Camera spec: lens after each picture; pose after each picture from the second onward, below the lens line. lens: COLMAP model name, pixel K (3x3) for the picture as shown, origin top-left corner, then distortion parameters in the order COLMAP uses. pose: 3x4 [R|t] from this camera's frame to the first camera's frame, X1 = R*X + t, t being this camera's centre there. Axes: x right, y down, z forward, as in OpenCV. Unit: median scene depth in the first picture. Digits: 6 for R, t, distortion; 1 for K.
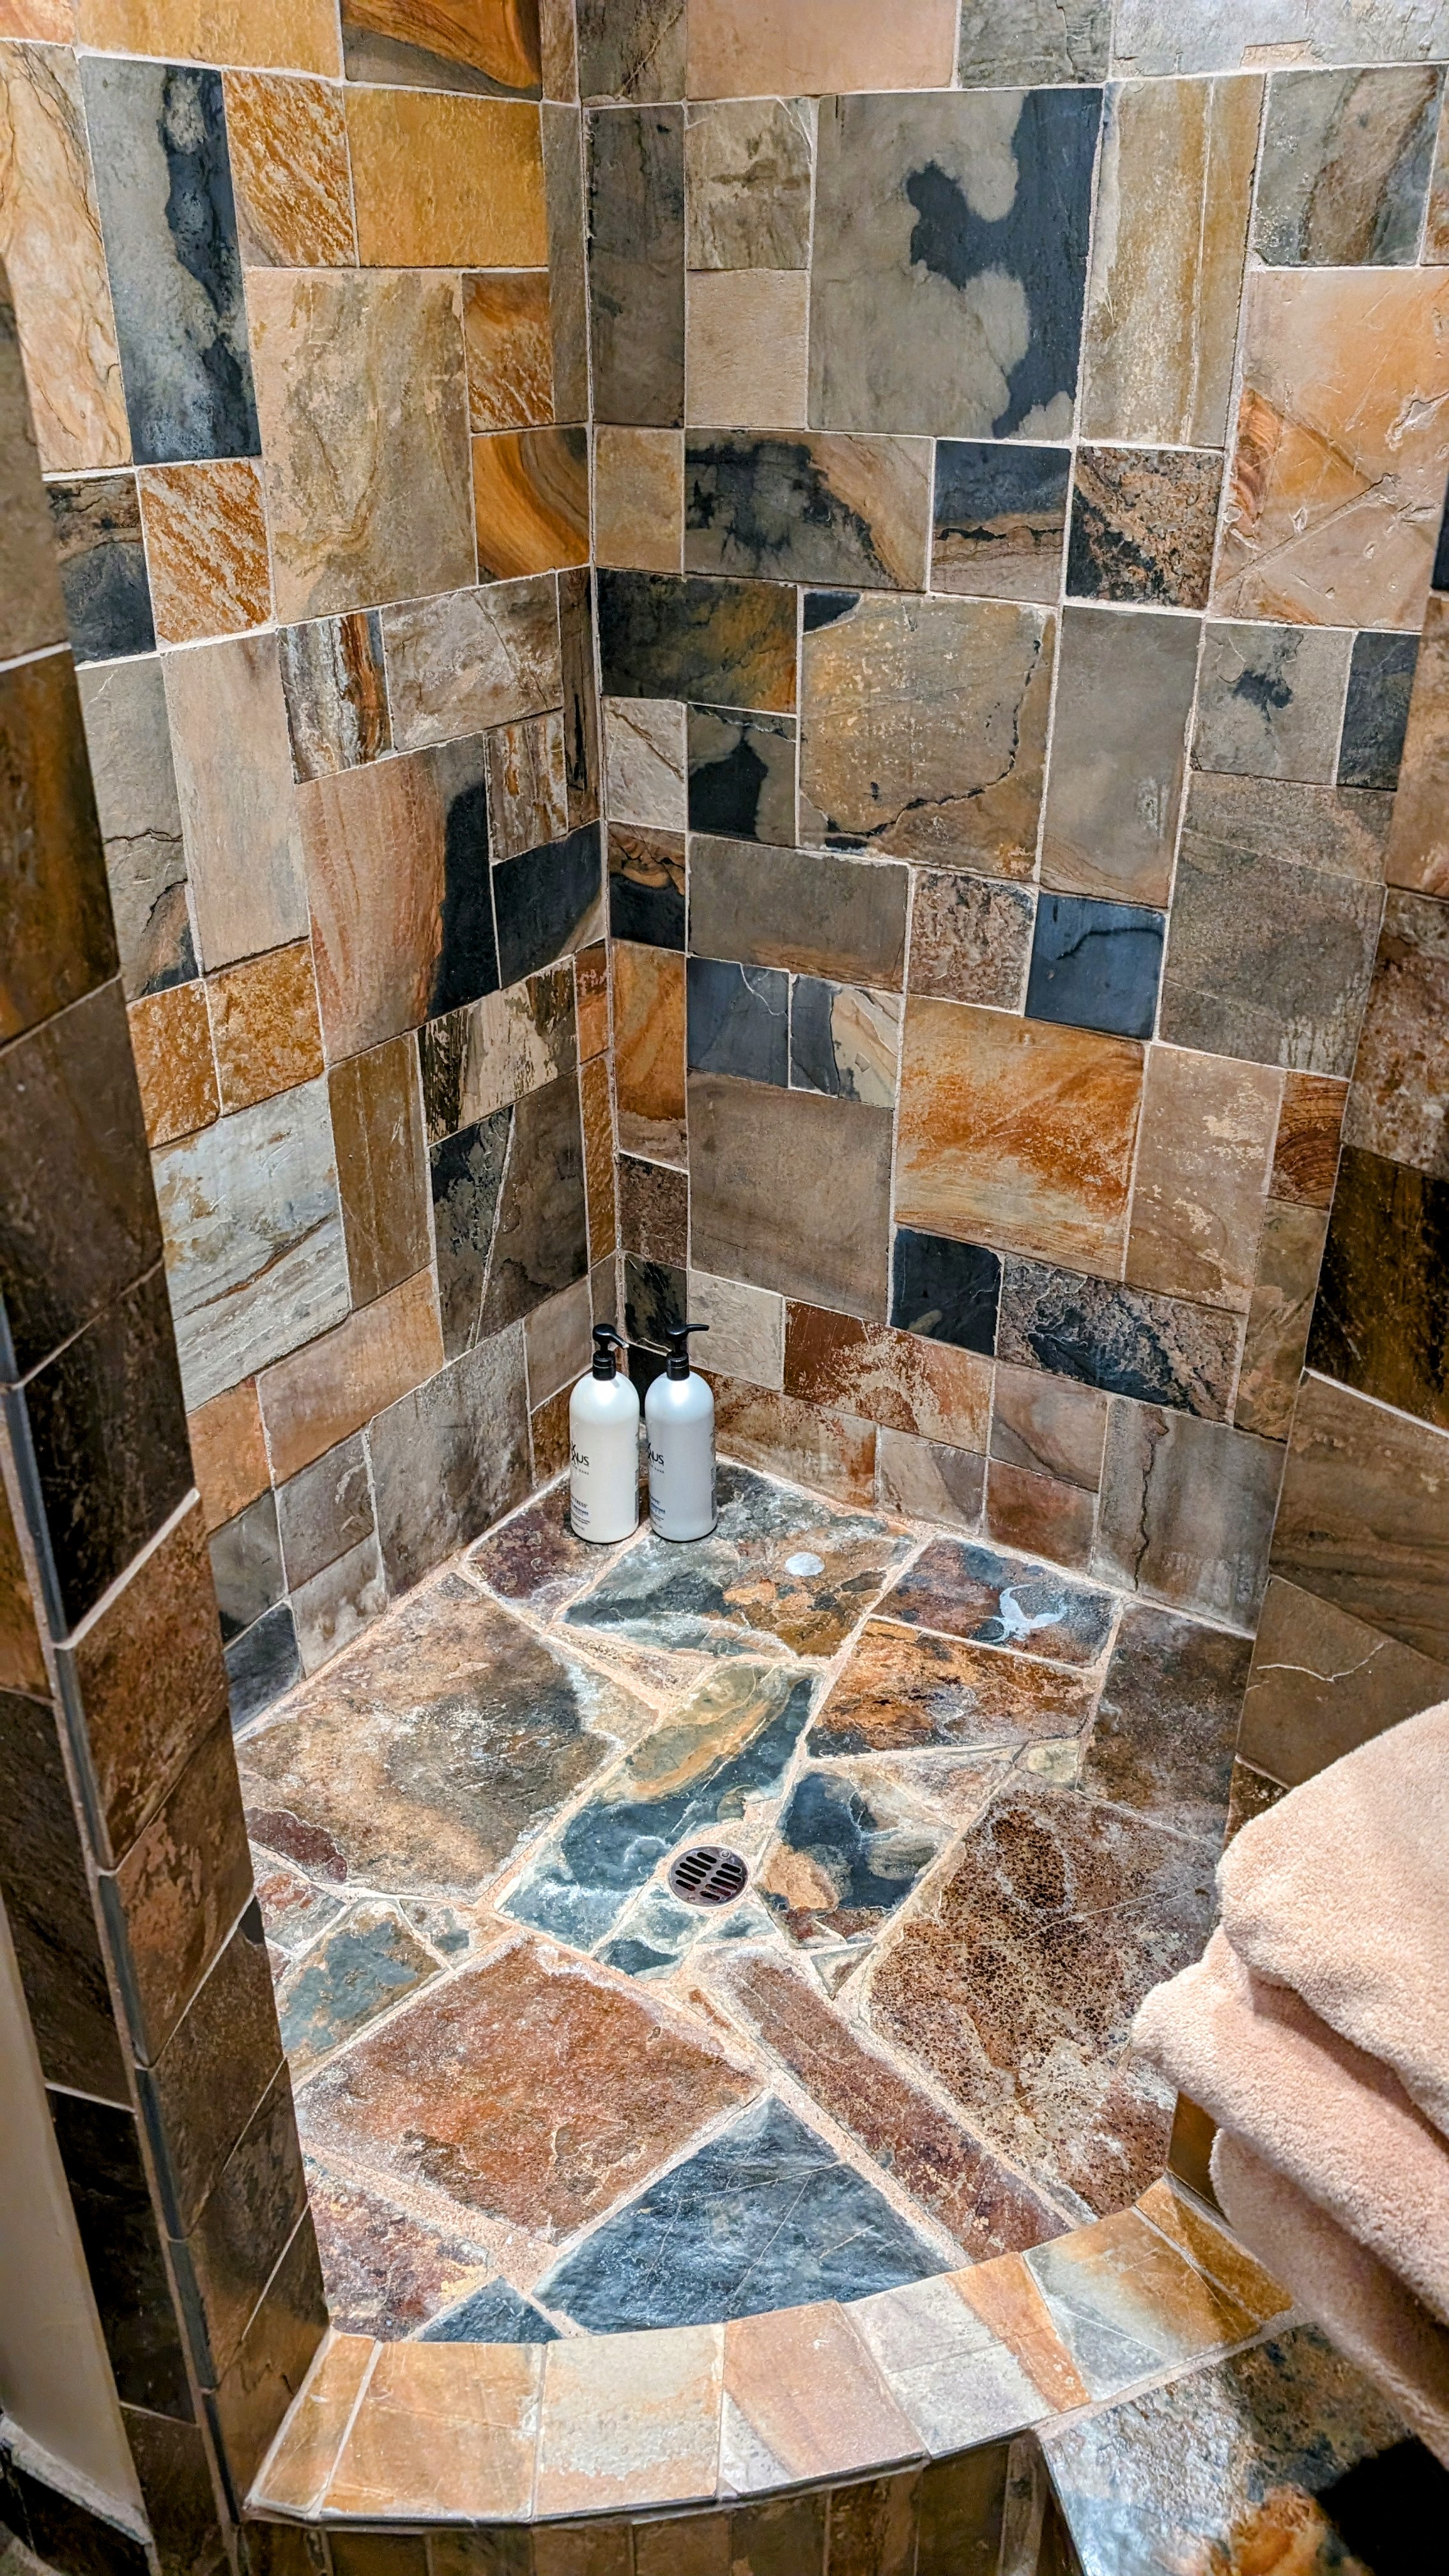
lens RADIAL K [[1924.0, 0, 724.5], [0, 1924.0, 1288.0], [0, 0, 1]] dist [0.009287, -0.000446]
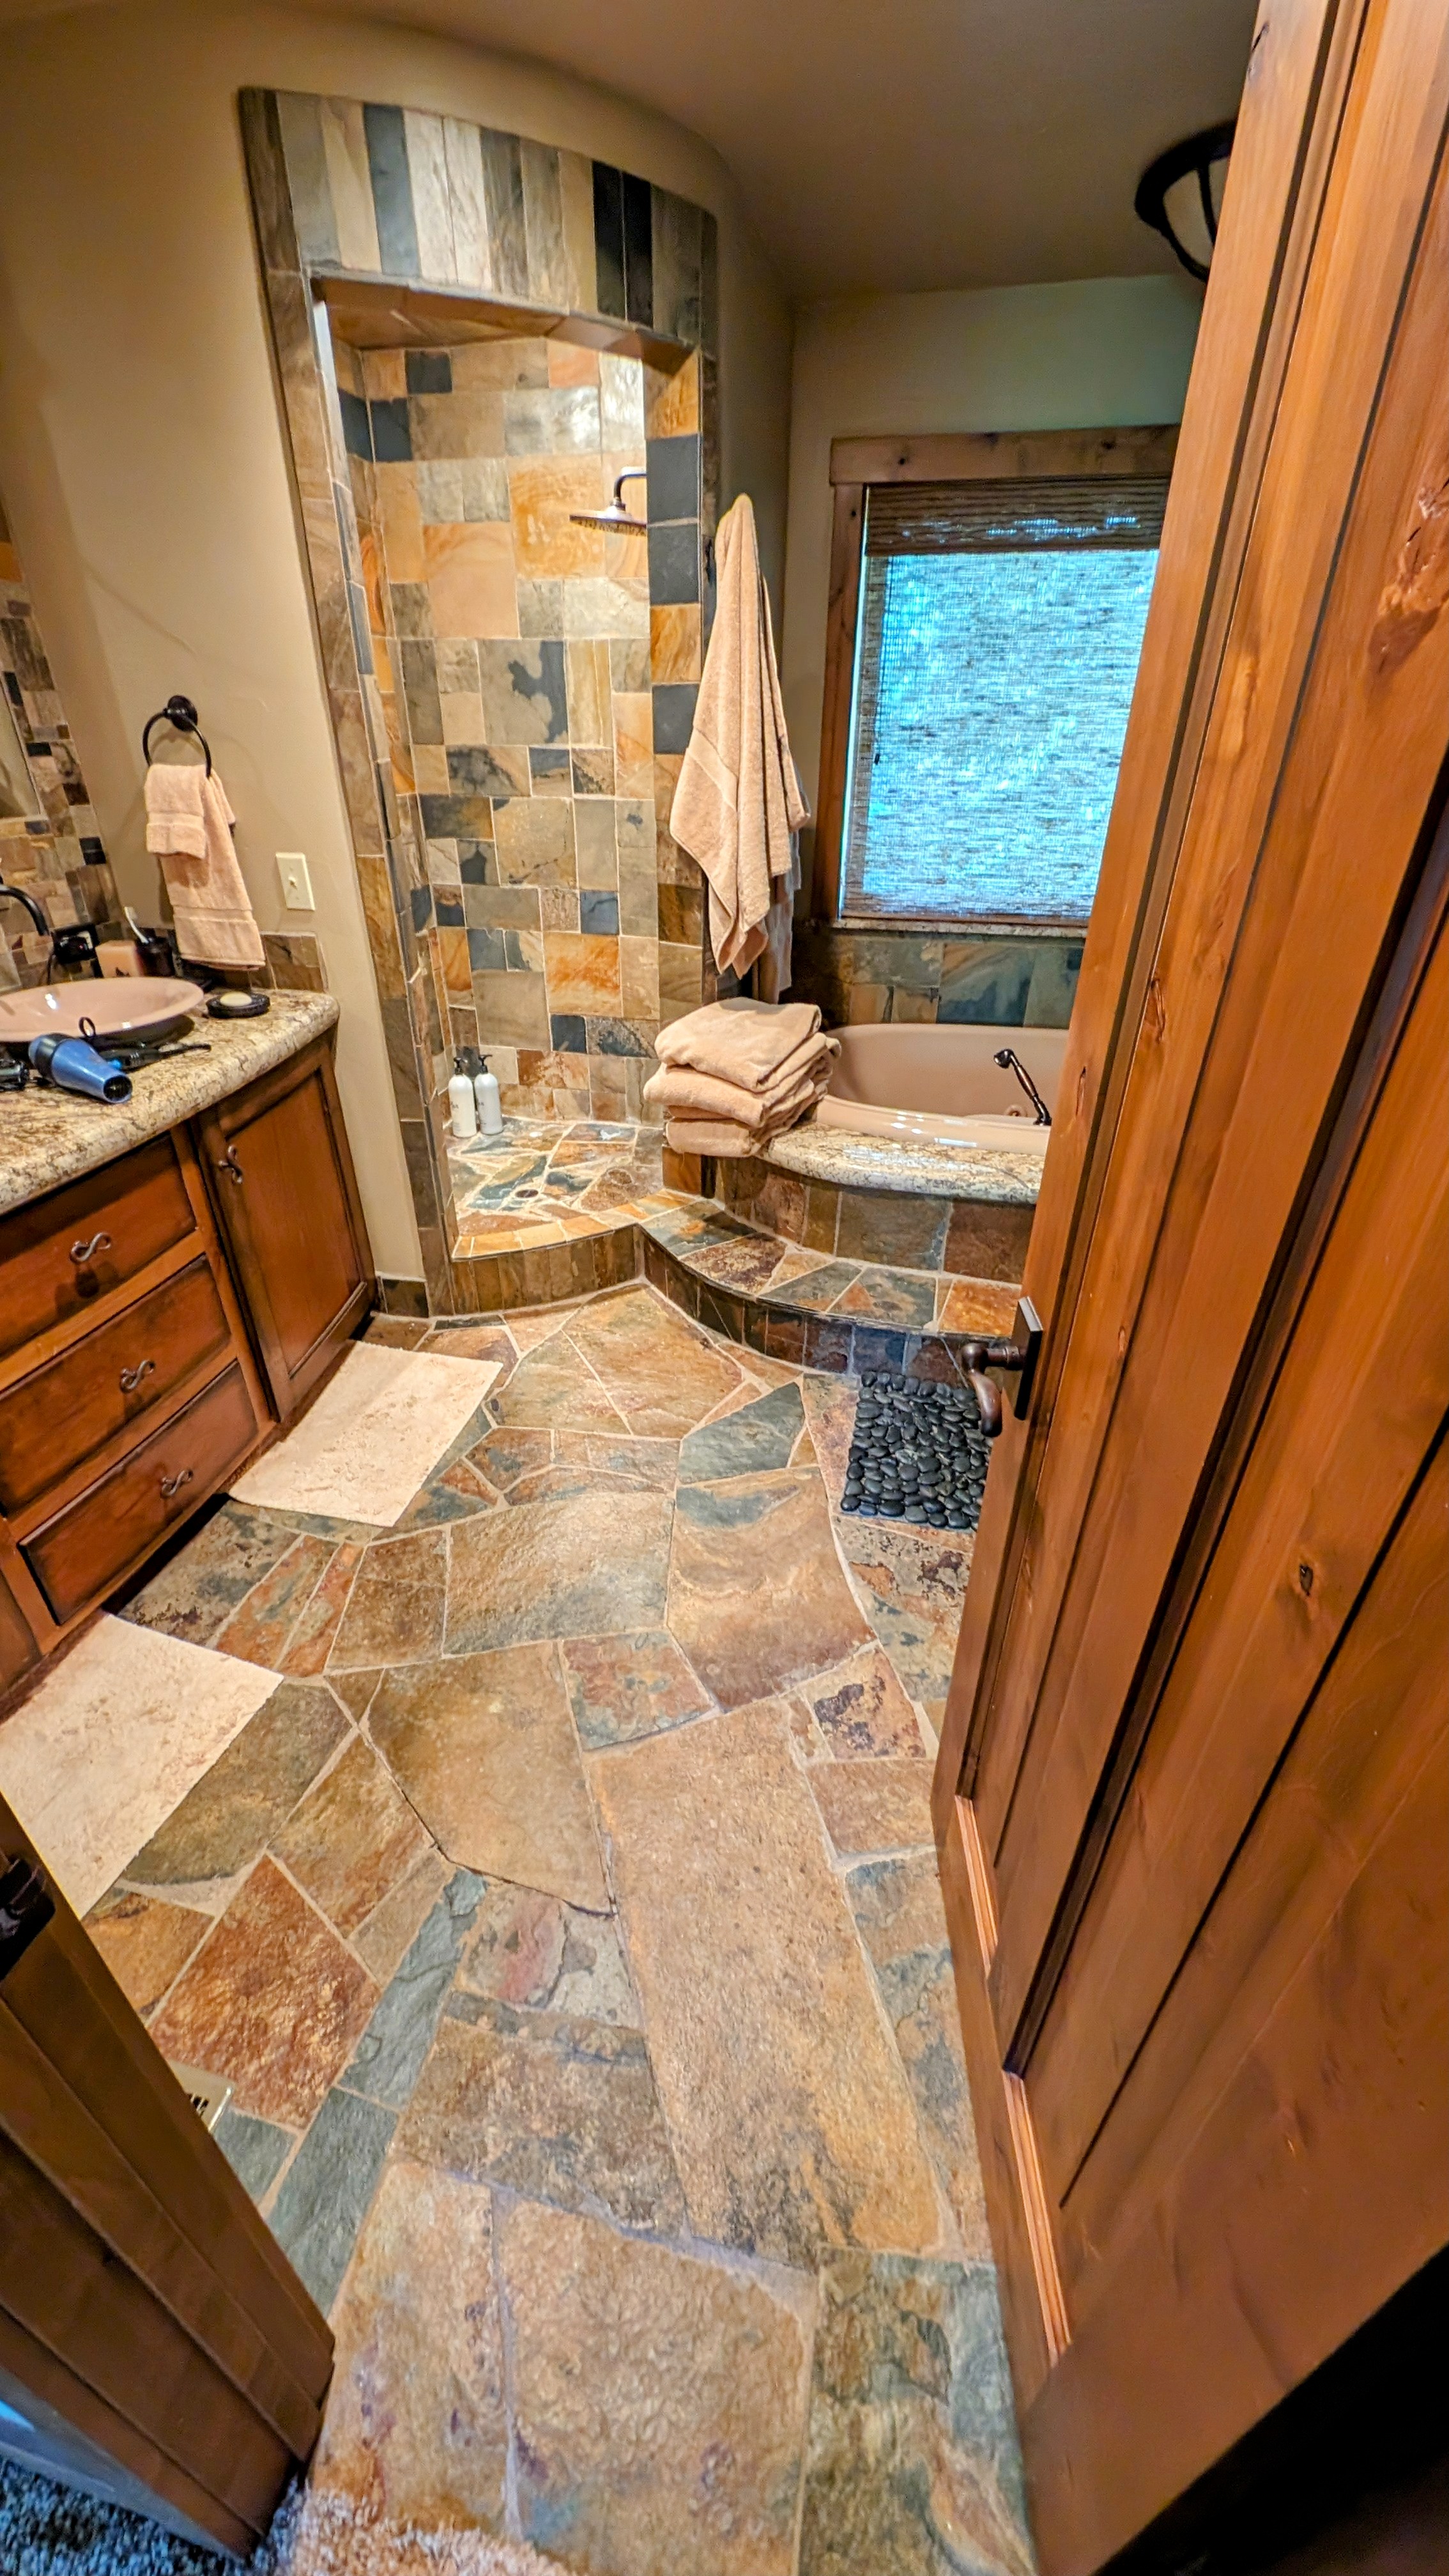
lens RADIAL K [[976.5, 0, 724.5], [0, 976.5, 1288.0], [0, 0, 1]] dist [0.017658, -0.000178]
pose [[0.948796, -0.155563, 0.274929, -0.162162], [0.141286, 0.987411, 0.071121, 0.368755], [-0.282532, -0.028636, 0.958830, -0.673079]]
